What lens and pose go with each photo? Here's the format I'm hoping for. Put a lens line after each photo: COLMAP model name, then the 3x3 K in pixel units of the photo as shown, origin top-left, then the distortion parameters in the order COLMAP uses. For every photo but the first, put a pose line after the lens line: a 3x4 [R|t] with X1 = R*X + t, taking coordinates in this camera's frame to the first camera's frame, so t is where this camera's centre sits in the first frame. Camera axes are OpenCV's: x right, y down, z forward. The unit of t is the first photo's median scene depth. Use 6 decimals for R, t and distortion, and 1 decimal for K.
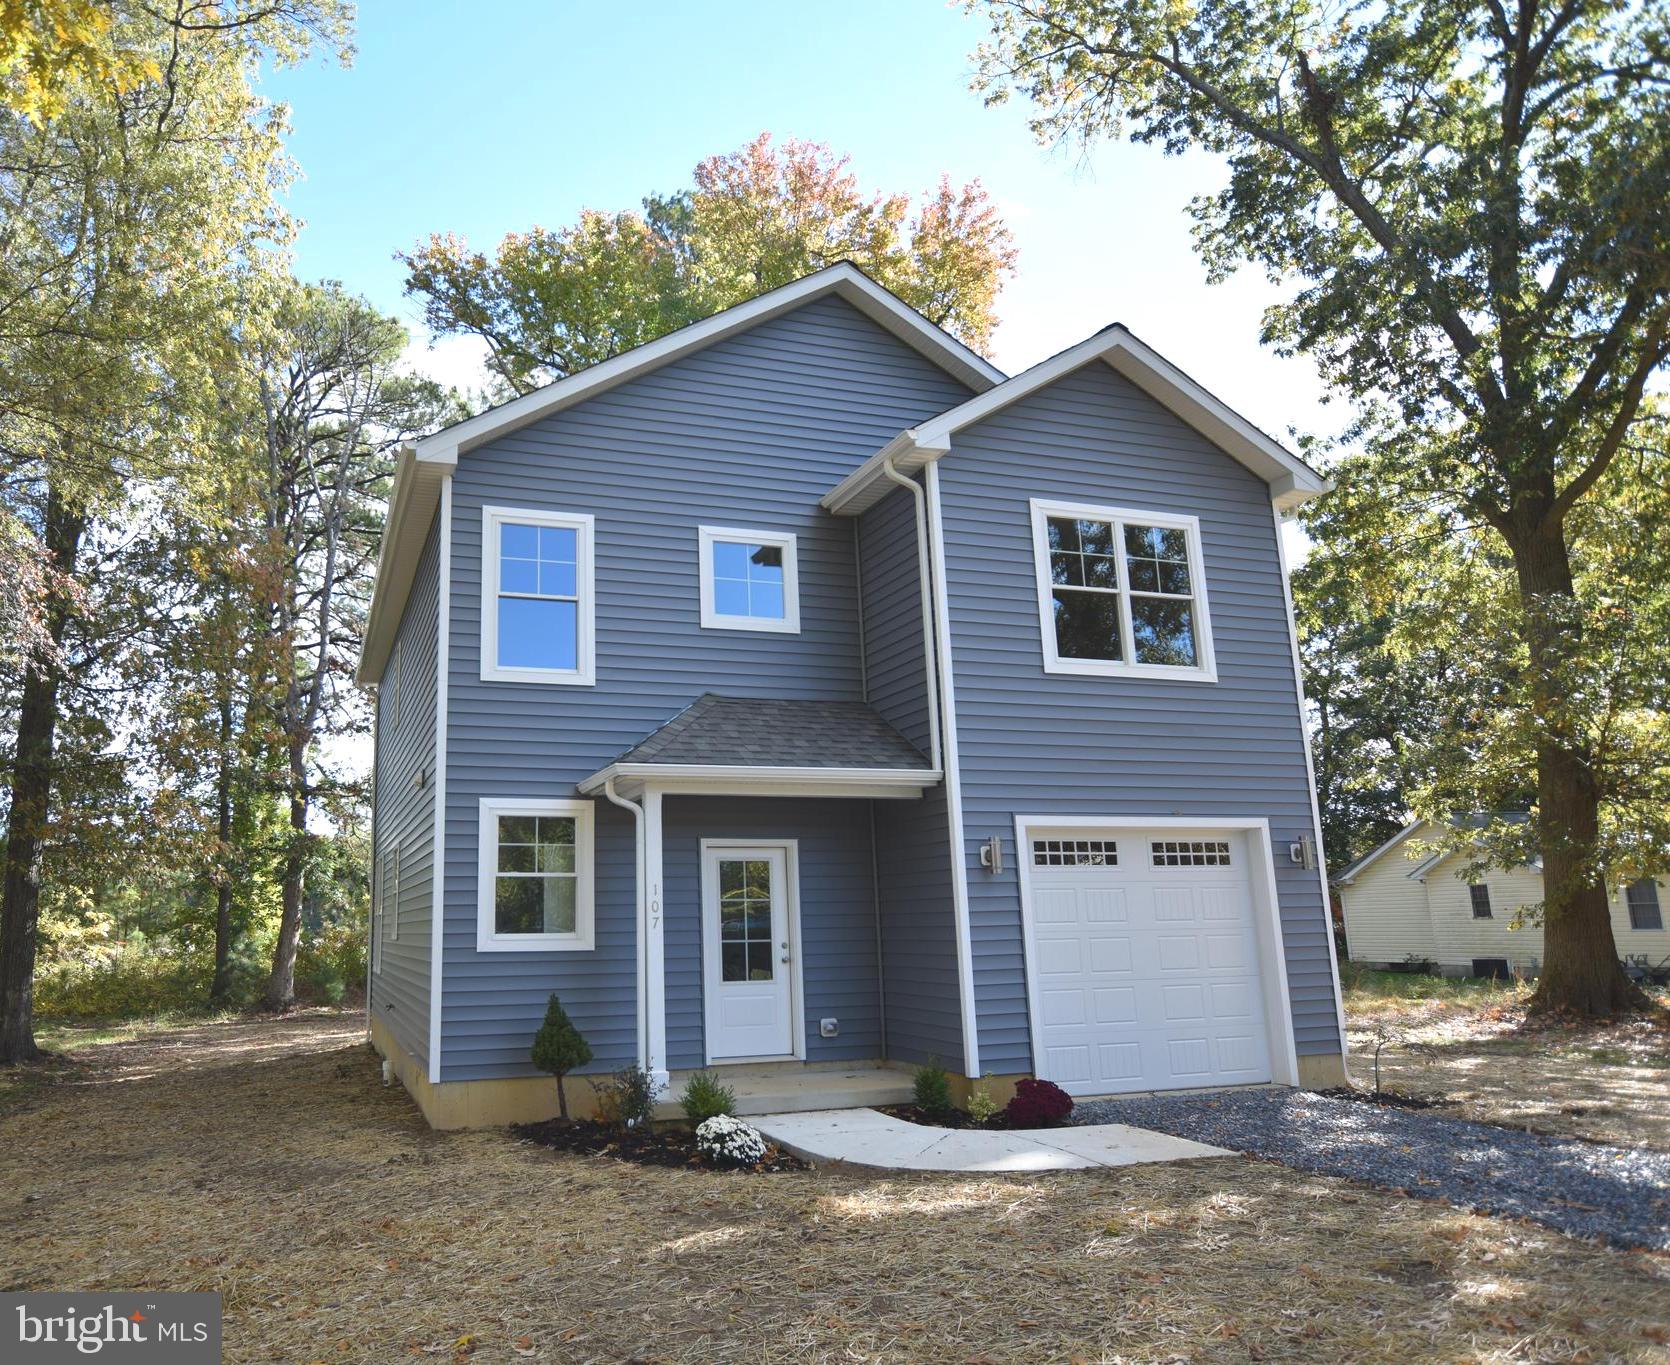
lens RADIAL K [[1190.9, 0, 697.8], [0, 1190.9, 690.7], [0, 0, 1]] dist [-0.000694, 0.002148]
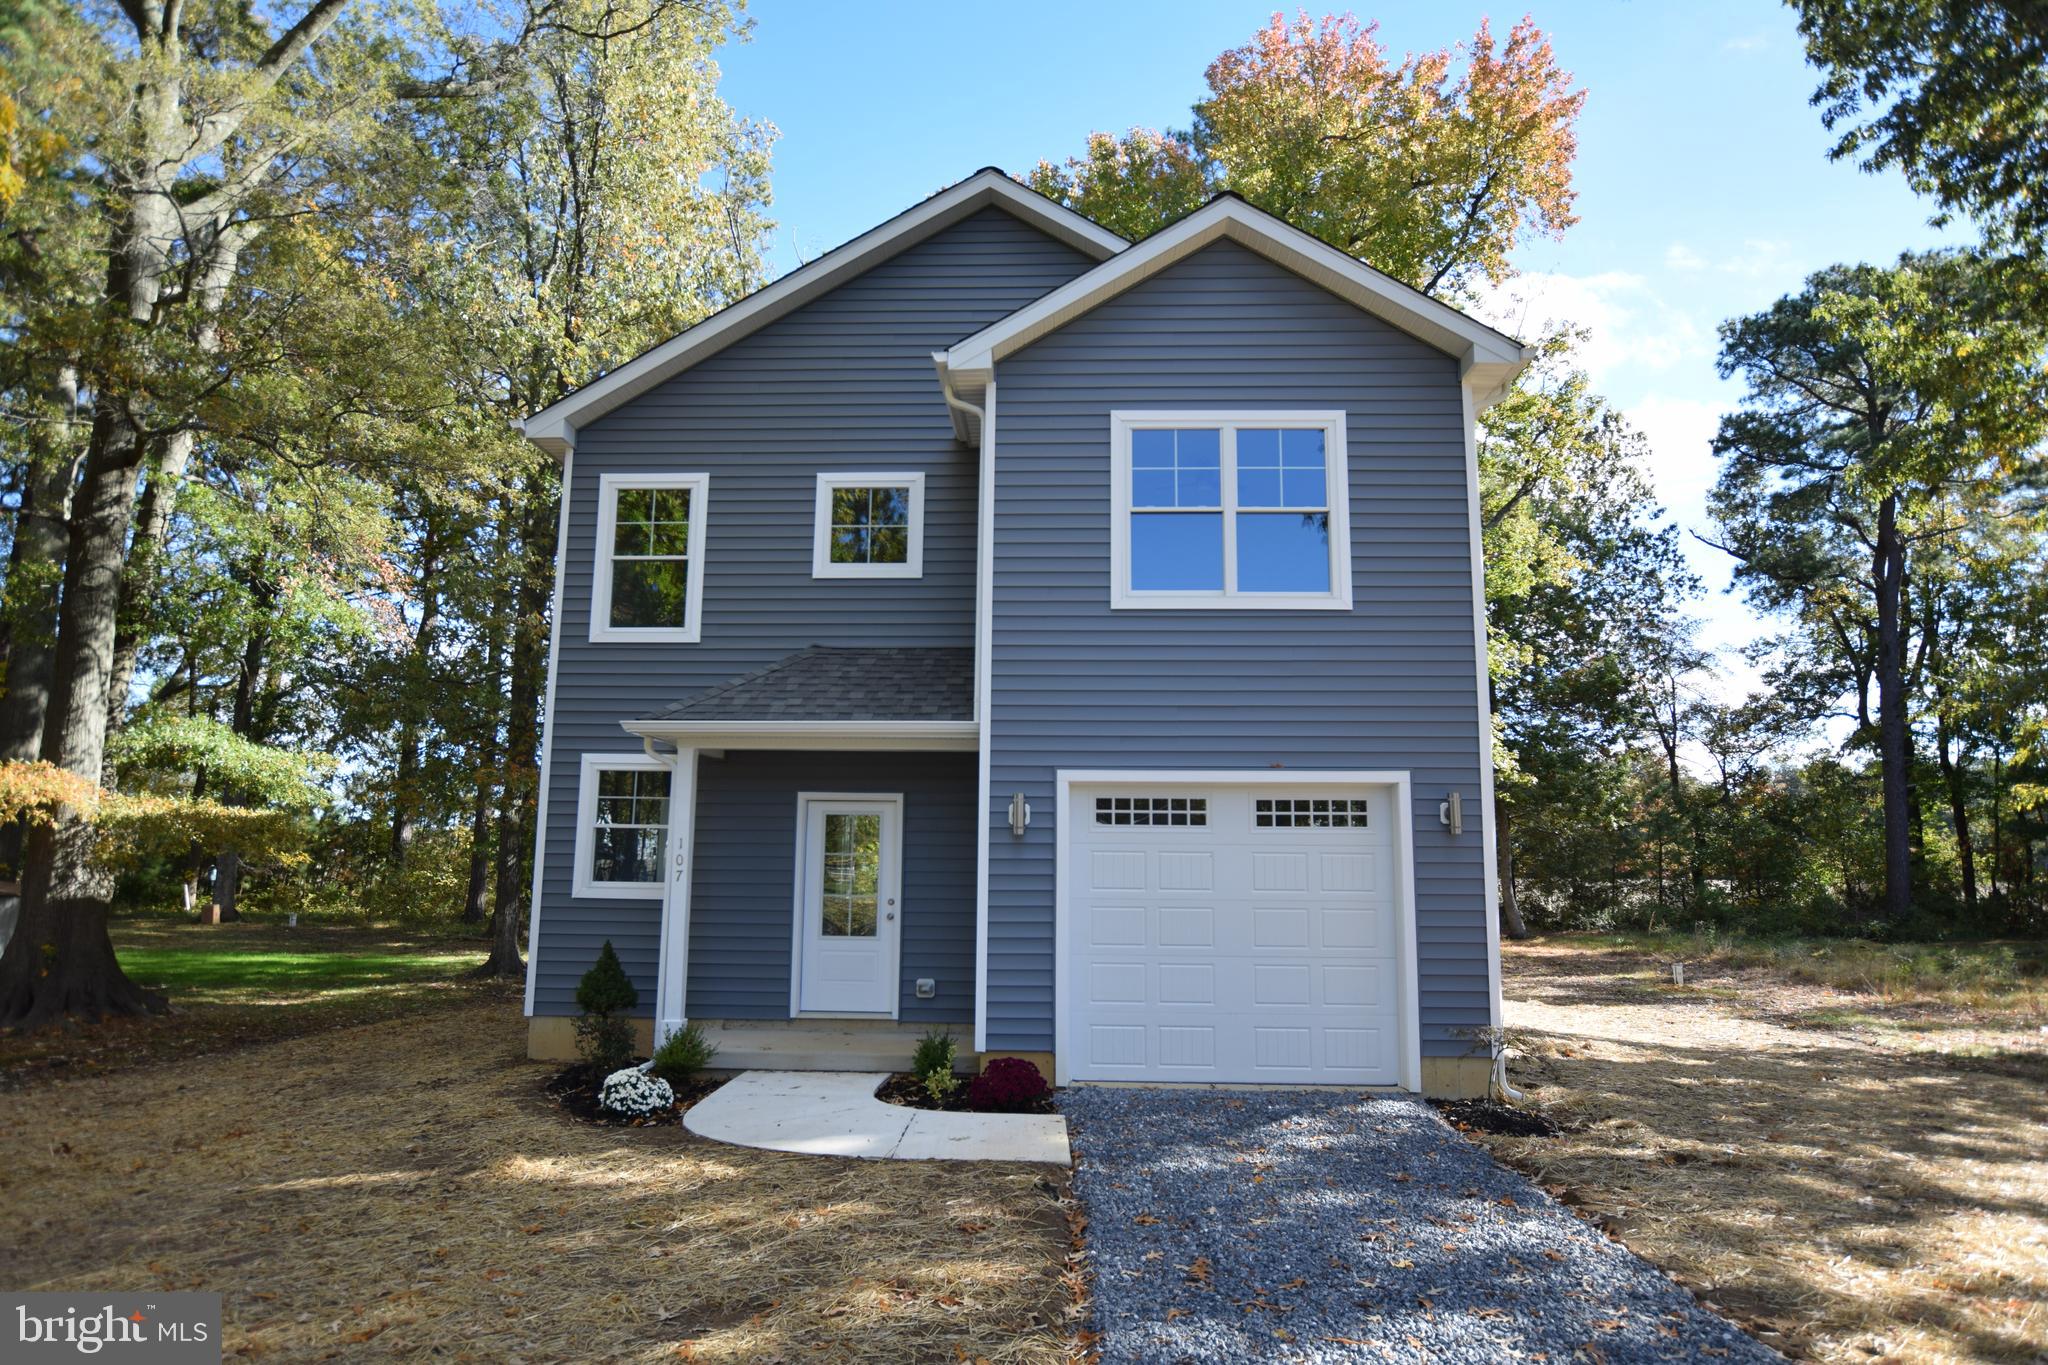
lens RADIAL K [[1177.0, 0, 1035.0], [0, 1177.0, 708.0], [0, 0, 1]] dist [-0.003371, 0.000564]
pose [[0.939335, -0.018928, -0.342480, 0.522242], [0.039793, 0.997748, 0.053997, 0.008552], [0.340686, -0.064349, 0.937972, 0.149526]]
